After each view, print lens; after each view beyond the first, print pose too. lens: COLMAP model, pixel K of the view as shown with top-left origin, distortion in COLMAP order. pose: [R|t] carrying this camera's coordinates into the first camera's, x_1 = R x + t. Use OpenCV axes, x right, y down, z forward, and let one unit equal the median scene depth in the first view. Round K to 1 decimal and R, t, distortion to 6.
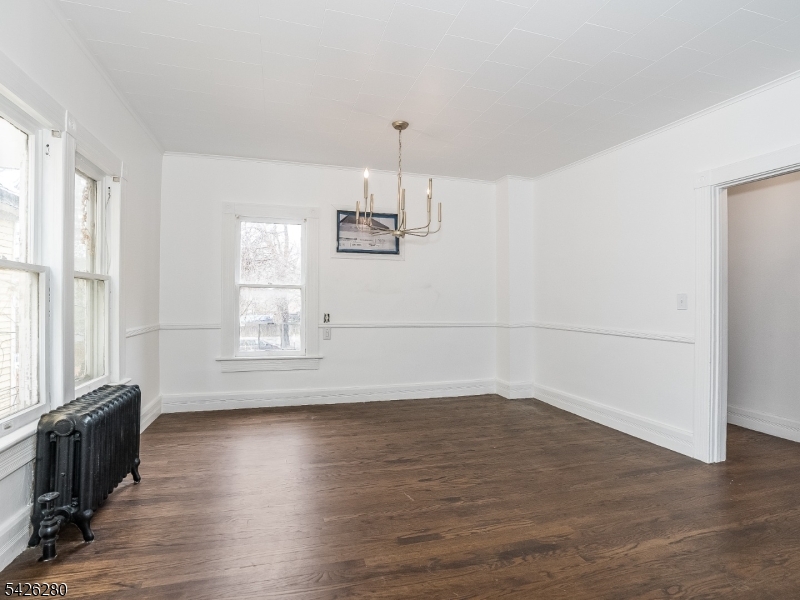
lens RADIAL K [[404.9, 0, 387.7], [0, 404.9, 298.6], [0, 0, 1]] dist [-0.061092, 0.026248]
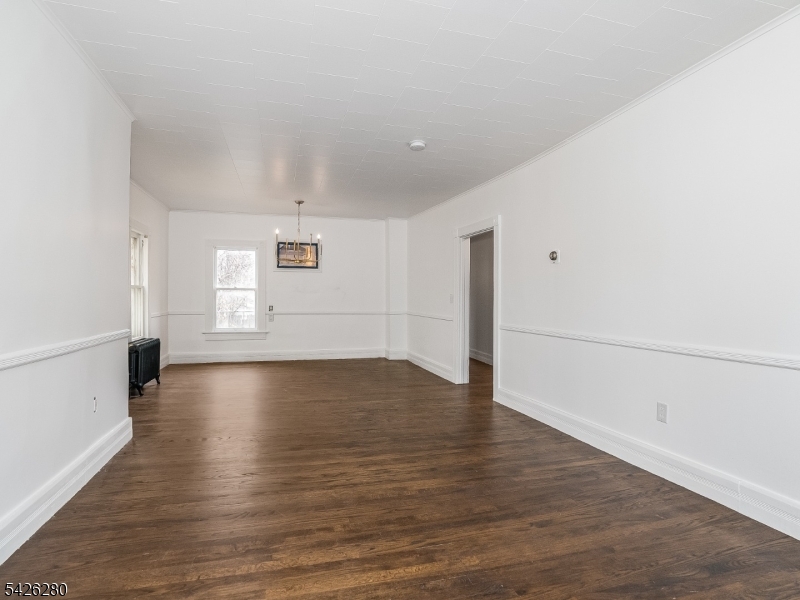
lens RADIAL K [[391.6, 0, 400.0], [0, 391.6, 300.0], [0, 0, 1]] dist [-0.080114, 0.034559]
pose [[0.999703, -0.000463, 0.024386, 0.360302], [0.000055, 0.999860, 0.016729, -0.012418], [-0.024391, -0.016723, 0.999563, -0.629294]]
